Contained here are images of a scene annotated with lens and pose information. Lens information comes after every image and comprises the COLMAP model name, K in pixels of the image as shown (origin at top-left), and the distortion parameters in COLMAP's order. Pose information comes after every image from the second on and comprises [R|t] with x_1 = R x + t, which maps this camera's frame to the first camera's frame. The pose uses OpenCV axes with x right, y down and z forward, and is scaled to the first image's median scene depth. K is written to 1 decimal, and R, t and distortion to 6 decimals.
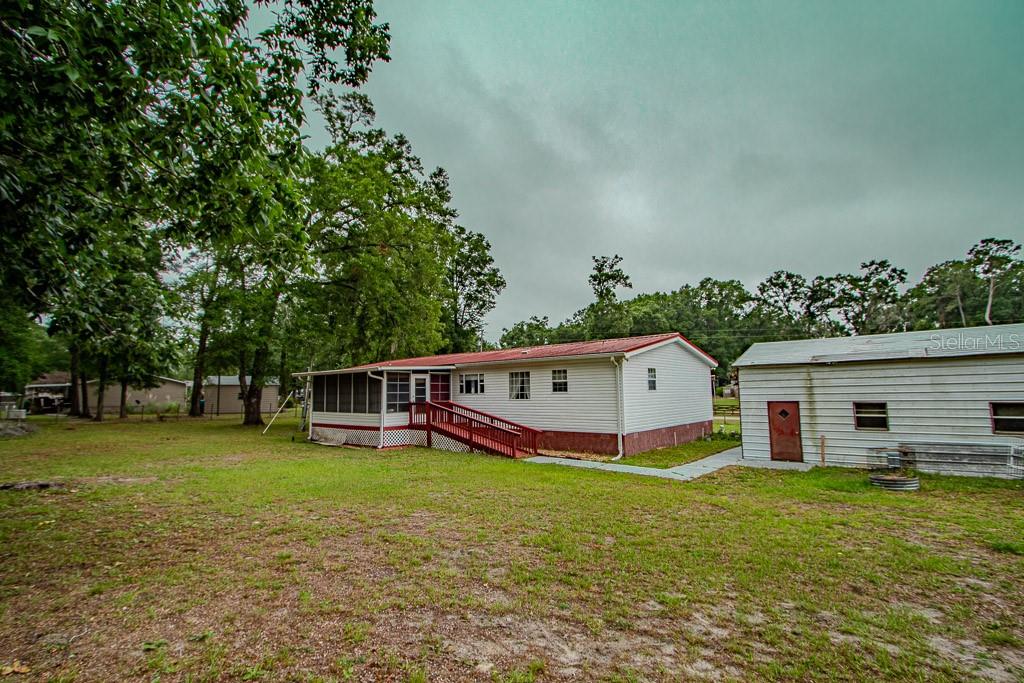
lens RADIAL K [[488.9, 0, 512.0], [0, 488.9, 341.5], [0, 0, 1]] dist [-0.012633, -0.000363]
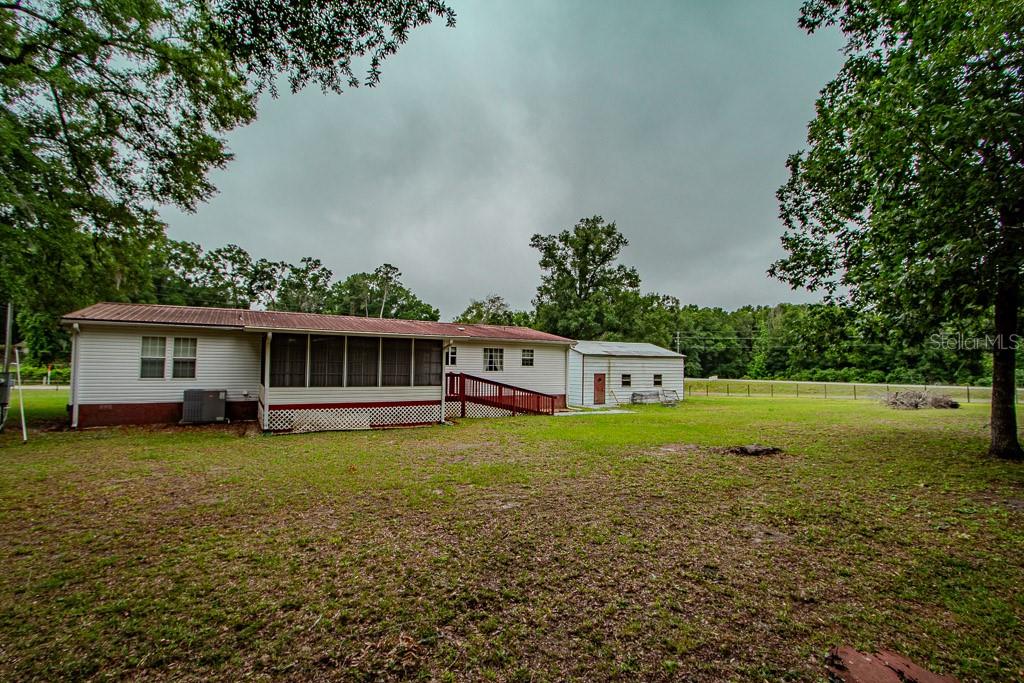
lens RADIAL K [[488.9, 0, 512.0], [0, 488.9, 341.5], [0, 0, 1]] dist [-0.012633, -0.000363]
pose [[0.286286, 0.064747, 0.955954, -1.121942], [-0.120573, 0.992217, -0.031095, 0.078355], [-0.950528, -0.106361, 0.291865, 0.618568]]
